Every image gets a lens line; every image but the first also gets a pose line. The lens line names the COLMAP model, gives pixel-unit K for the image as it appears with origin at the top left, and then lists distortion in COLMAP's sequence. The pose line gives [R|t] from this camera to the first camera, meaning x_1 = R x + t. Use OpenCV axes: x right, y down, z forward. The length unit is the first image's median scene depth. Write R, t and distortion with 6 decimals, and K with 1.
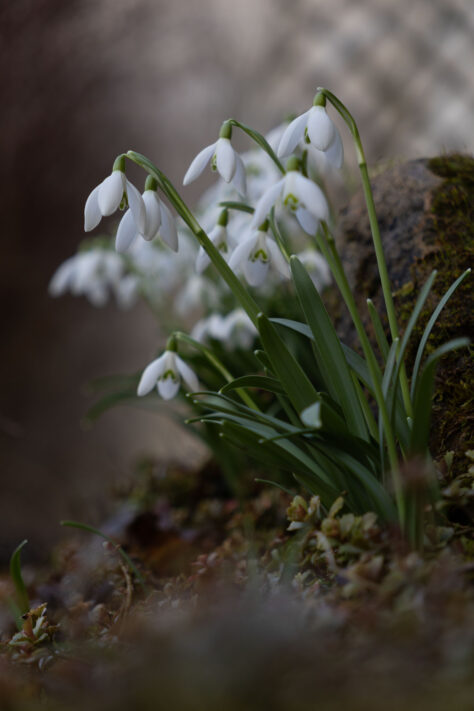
lens RADIAL K [[1556.4, 0, 237.2], [0, 1556.4, 355.6], [0, 0, 1]] dist [-0.053861, 0.000000]
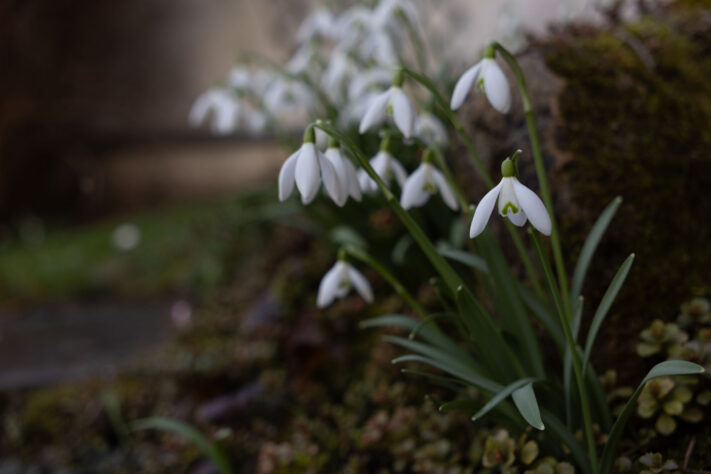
lens RADIAL K [[954.5, 0, 355.2], [0, 954.5, 236.9], [0, 0, 1]] dist [-0.017458, 0.000000]
pose [[0.993751, -0.061980, 0.092830, -0.097970], [0.038551, 0.971070, 0.235663, -0.184880], [-0.104750, -0.230611, 0.967391, 0.332900]]
